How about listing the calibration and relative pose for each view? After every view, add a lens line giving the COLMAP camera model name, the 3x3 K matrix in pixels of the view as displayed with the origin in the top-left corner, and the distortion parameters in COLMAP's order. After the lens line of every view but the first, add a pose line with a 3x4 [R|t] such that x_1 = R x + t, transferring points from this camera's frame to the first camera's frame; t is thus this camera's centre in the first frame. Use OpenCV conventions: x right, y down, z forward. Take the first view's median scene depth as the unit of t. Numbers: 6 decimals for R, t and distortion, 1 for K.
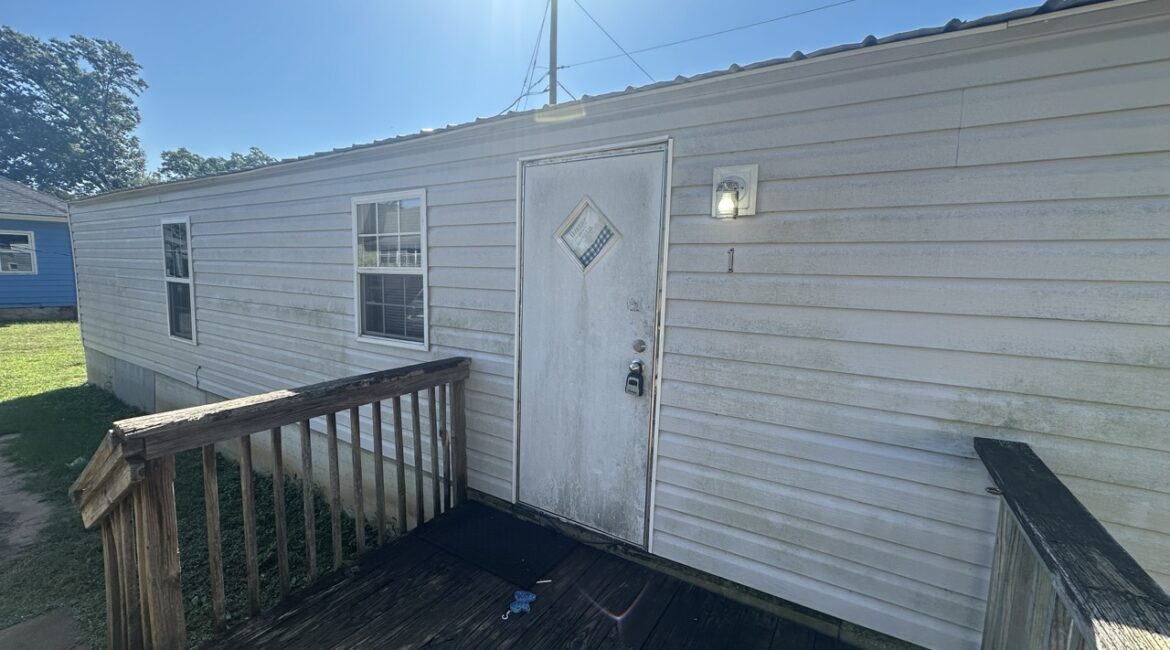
lens RADIAL K [[467.6, 0, 582.1], [0, 467.6, 323.1], [0, 0, 1]] dist [-0.002910, 0.000219]
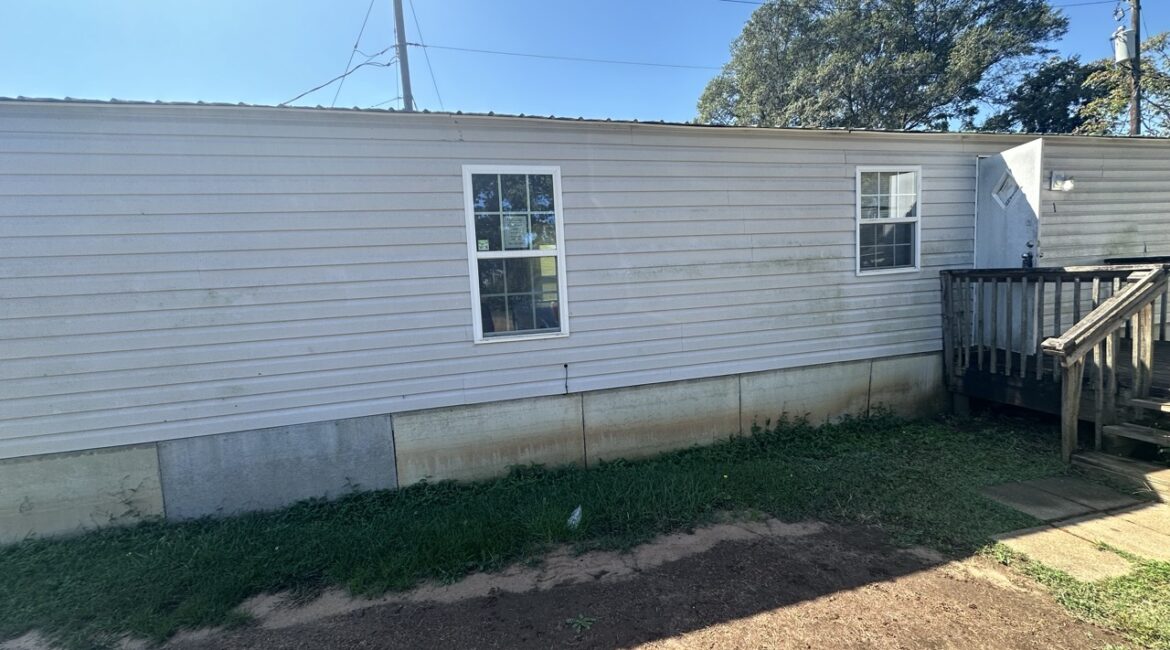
lens RADIAL K [[467.6, 0, 581.0], [0, 467.6, 328.0], [0, 0, 1]] dist [-0.002910, 0.000219]
pose [[0.681041, -0.141243, 0.718494, -1.798739], [0.152395, 0.987075, 0.049590, -0.001602], [-0.716212, 0.075722, 0.693763, 0.597659]]
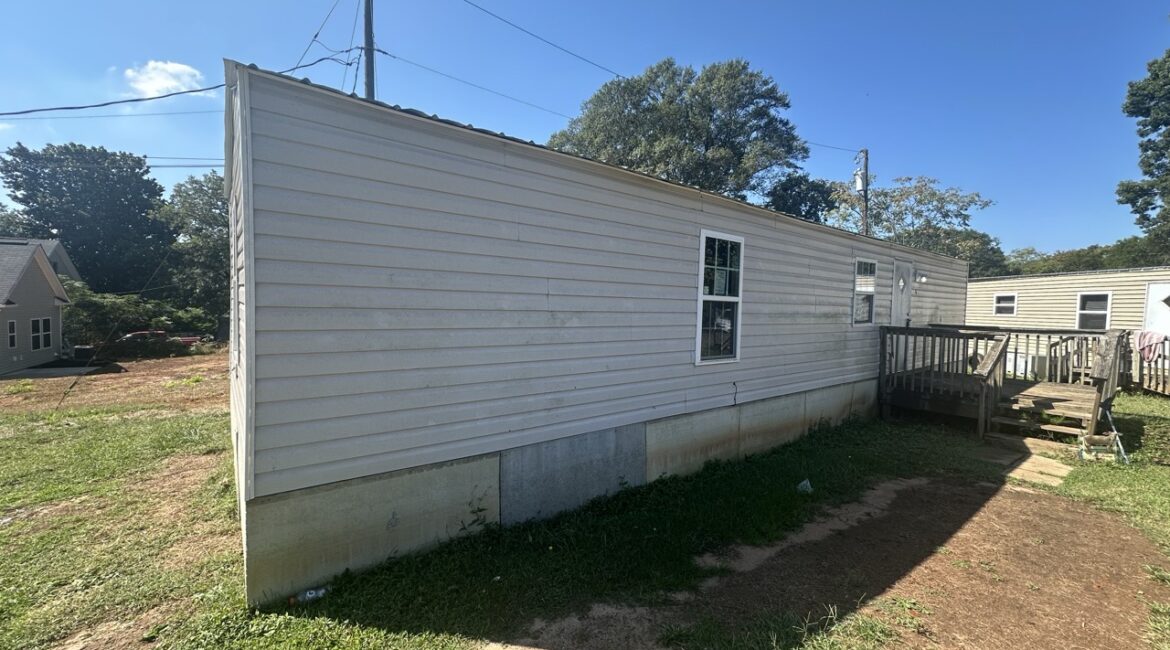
lens RADIAL K [[467.6, 0, 577.4], [0, 467.6, 328.0], [0, 0, 1]] dist [-0.002910, 0.000219]
pose [[0.340279, -0.070772, 0.937658, -2.523689], [0.086965, 0.995259, 0.043560, -0.135444], [-0.936295, 0.066721, 0.344820, 1.287194]]
